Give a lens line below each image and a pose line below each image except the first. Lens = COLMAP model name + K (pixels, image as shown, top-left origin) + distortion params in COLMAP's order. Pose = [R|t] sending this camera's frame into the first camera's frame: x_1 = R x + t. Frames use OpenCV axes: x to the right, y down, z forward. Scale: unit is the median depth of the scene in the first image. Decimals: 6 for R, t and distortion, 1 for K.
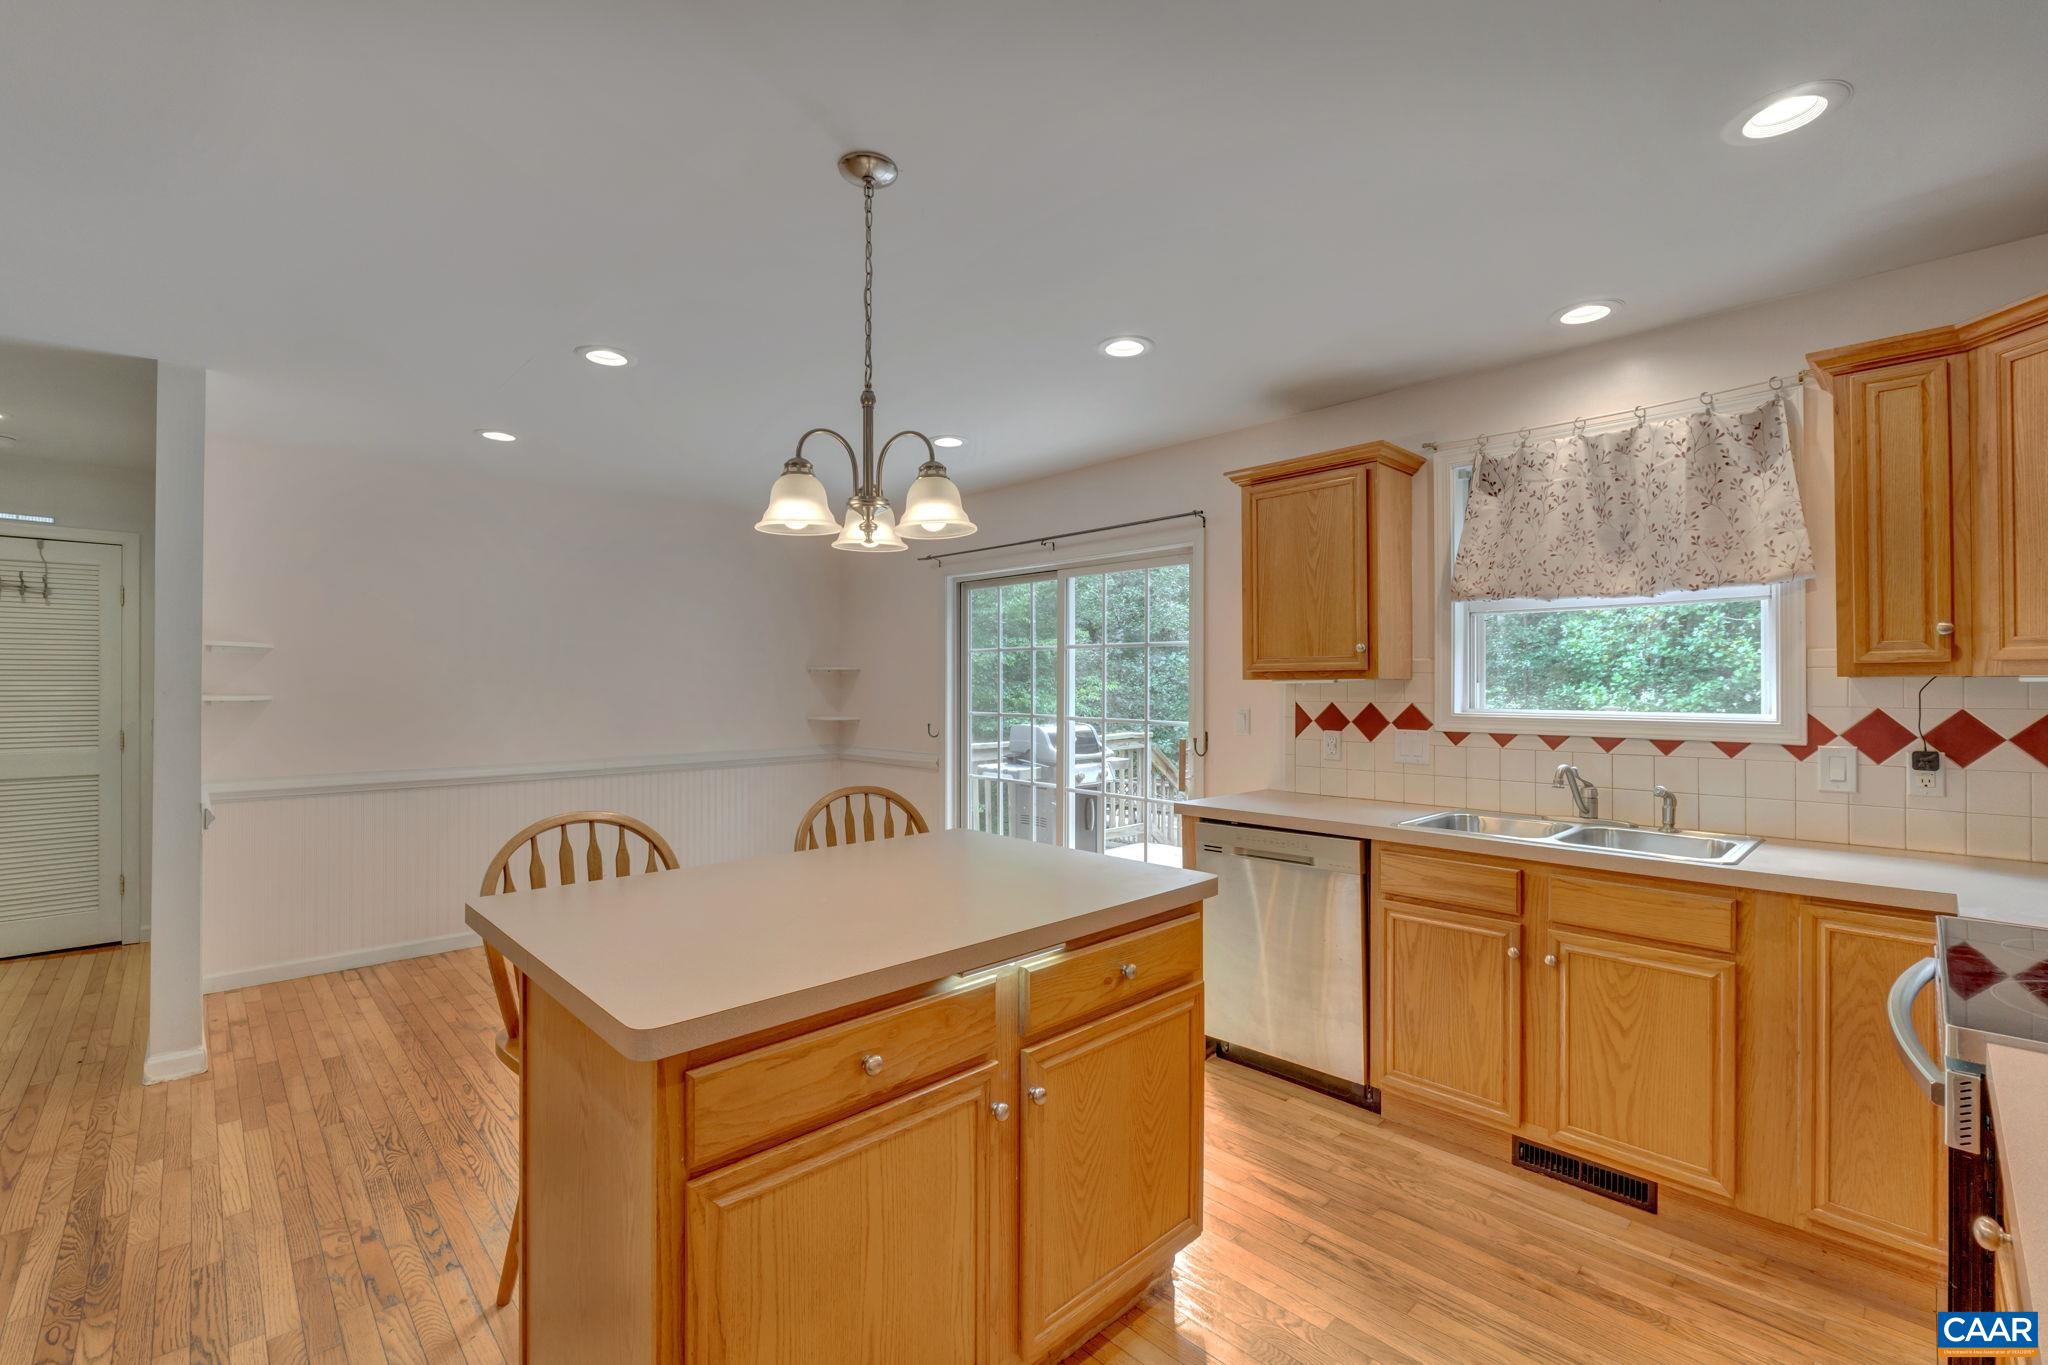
lens RADIAL K [[874.2, 0, 1022.6], [0, 874.2, 683.2], [0, 0, 1]] dist [0.001896, 0.000458]
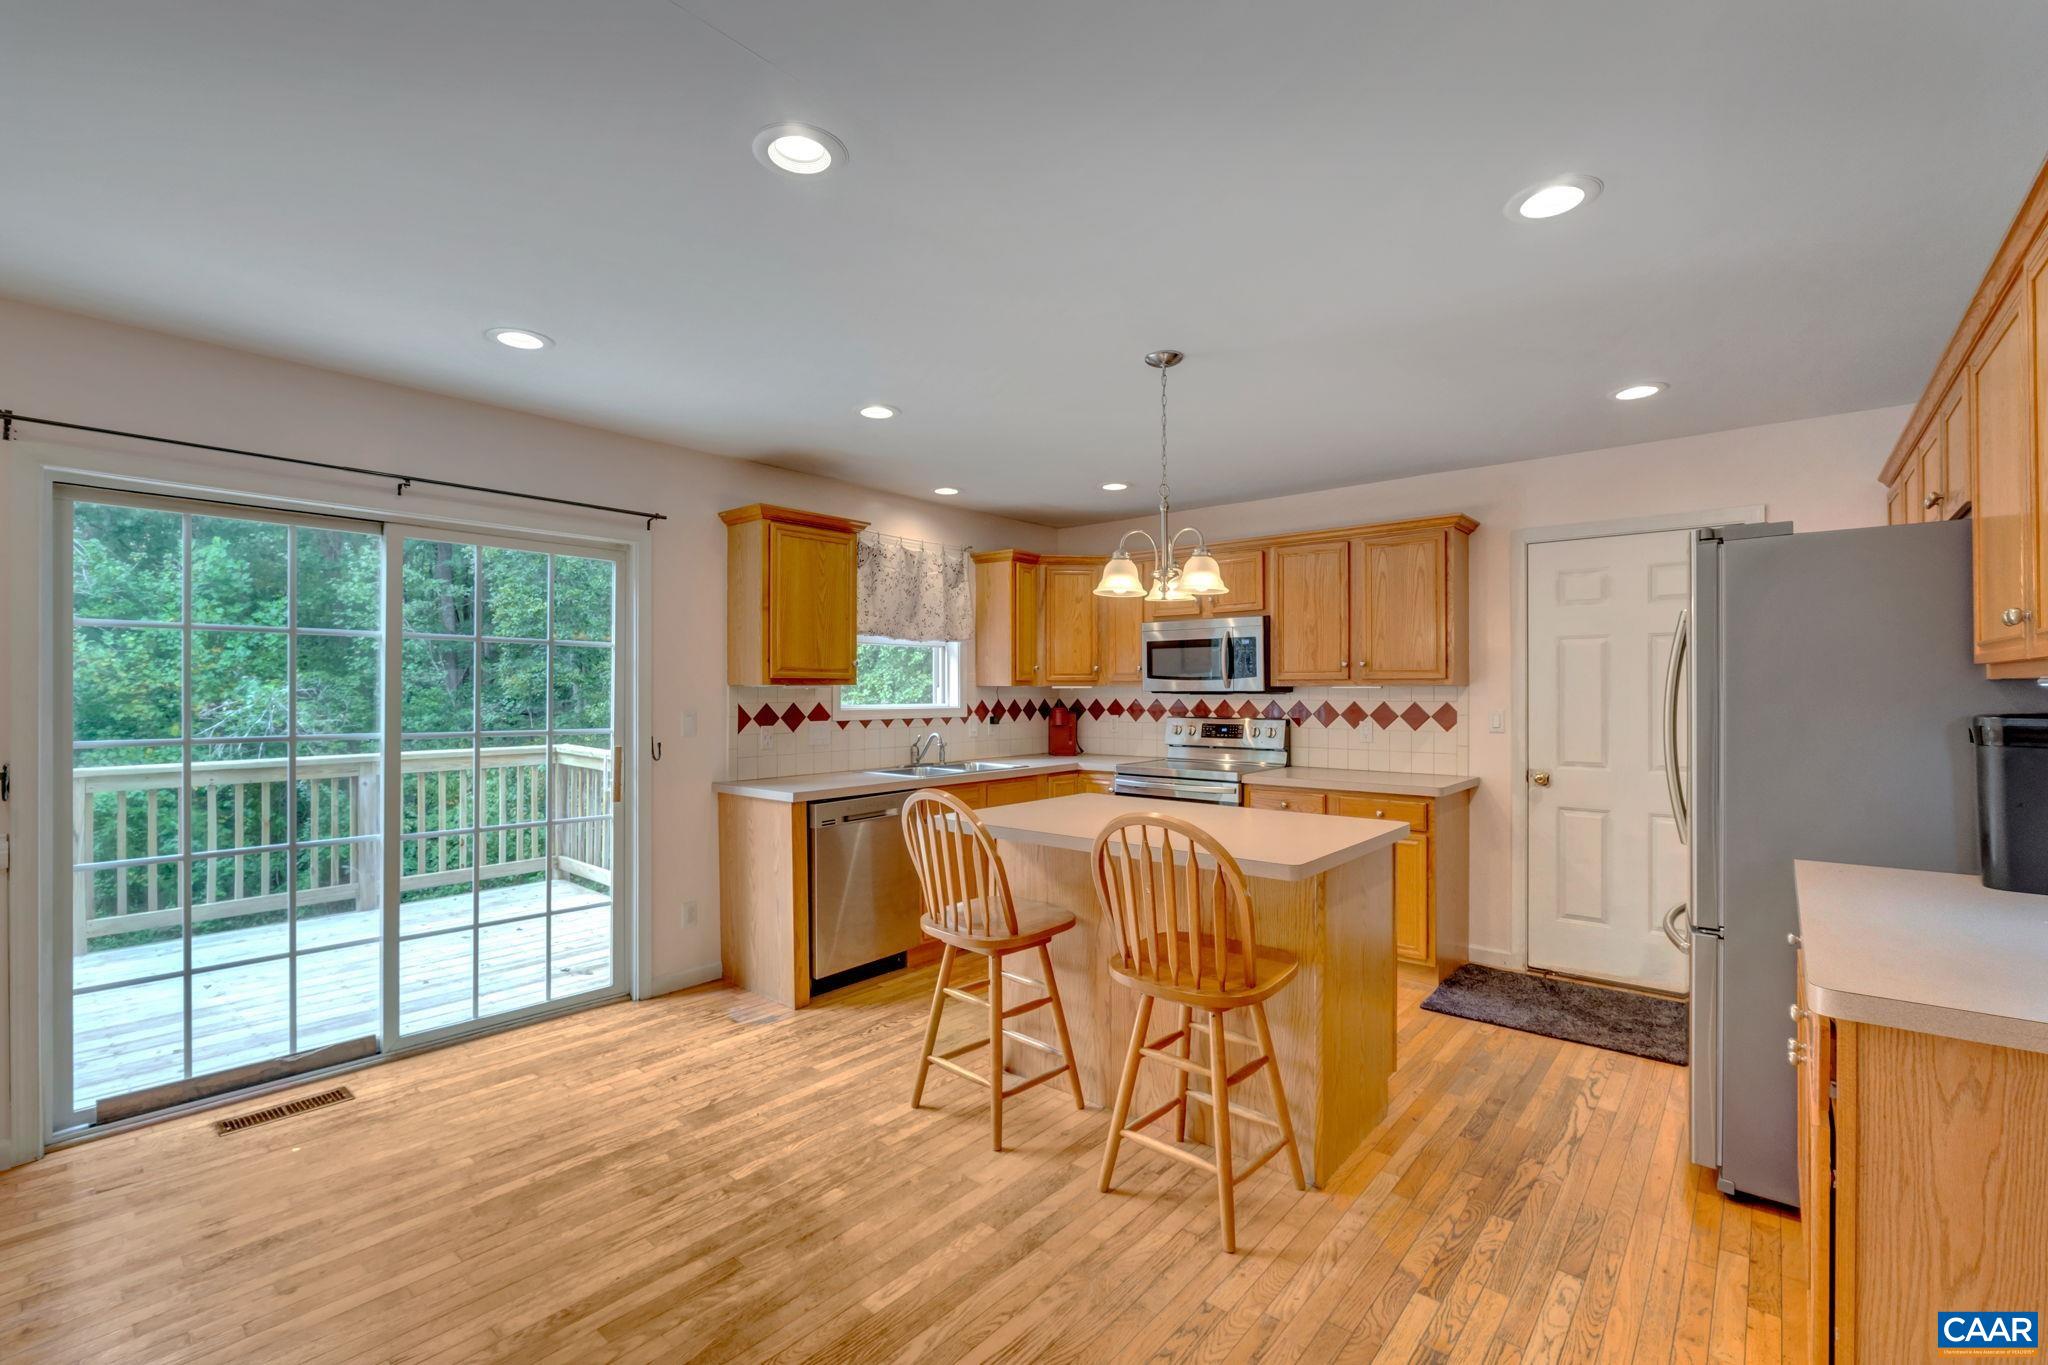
lens RADIAL K [[874.2, 0, 1020.7], [0, 874.2, 687.0], [0, 0, 1]] dist [0.001896, 0.000458]
pose [[-0.086102, -0.000914, 0.996286, -1.006086], [-0.009038, 0.999959, 0.000137, -0.004886], [-0.996245, -0.008993, -0.086107, 0.823924]]
